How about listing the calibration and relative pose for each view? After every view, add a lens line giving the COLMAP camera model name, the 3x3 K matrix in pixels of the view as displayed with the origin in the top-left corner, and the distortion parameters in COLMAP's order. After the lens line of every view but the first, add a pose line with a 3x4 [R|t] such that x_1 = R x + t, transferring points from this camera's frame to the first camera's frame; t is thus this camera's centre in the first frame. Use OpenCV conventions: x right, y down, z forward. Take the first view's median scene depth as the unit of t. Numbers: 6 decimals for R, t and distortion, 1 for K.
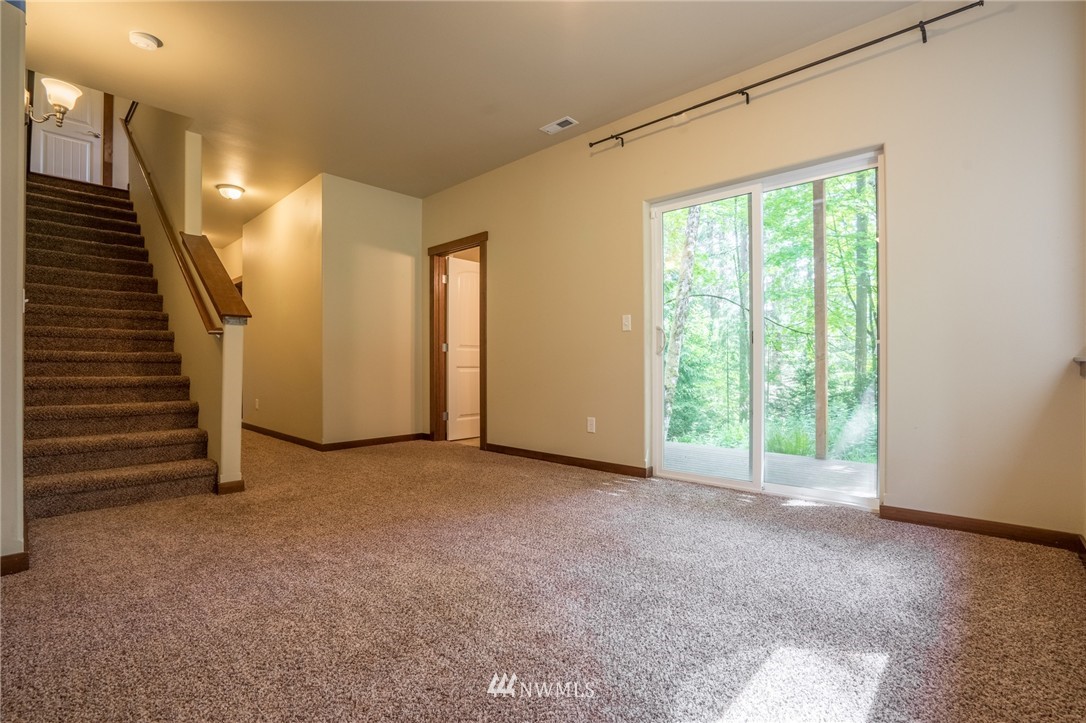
lens RADIAL K [[501.1, 0, 544.6], [0, 501.1, 367.1], [0, 0, 1]] dist [-0.061043, 0.024310]
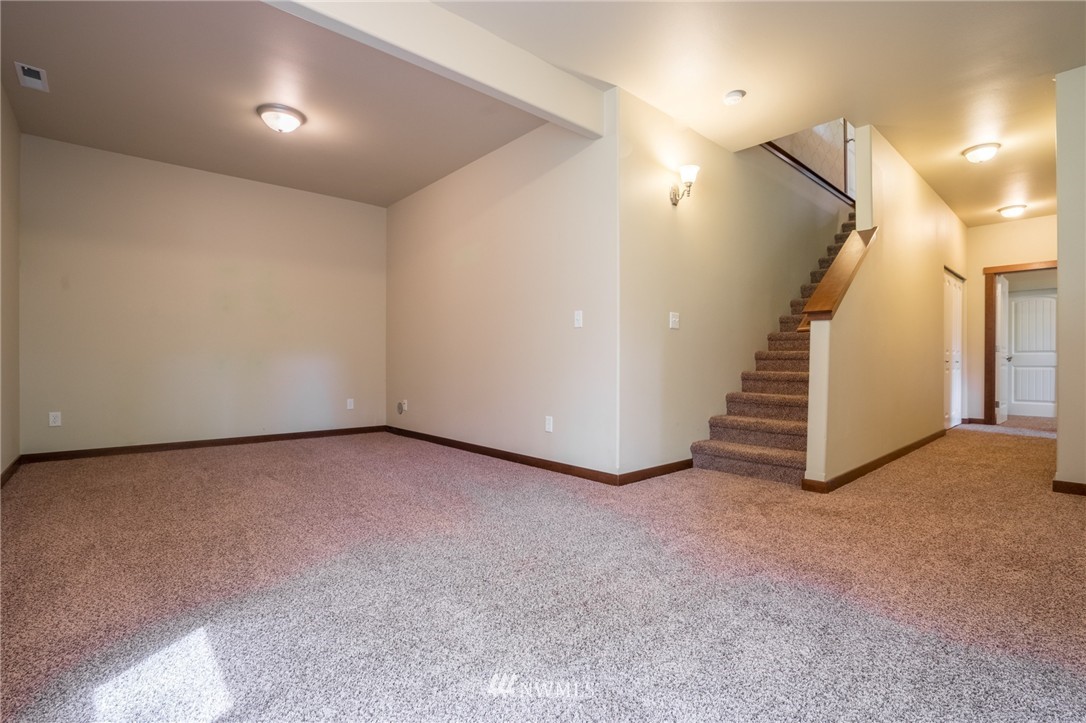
lens RADIAL K [[501.1, 0, 544.6], [0, 501.1, 367.1], [0, 0, 1]] dist [-0.061043, 0.024310]
pose [[-0.089592, 0.007421, -0.995951, 0.452632], [-0.001908, 0.999969, 0.007623, -0.000667], [0.995977, 0.002583, -0.089575, 0.621224]]
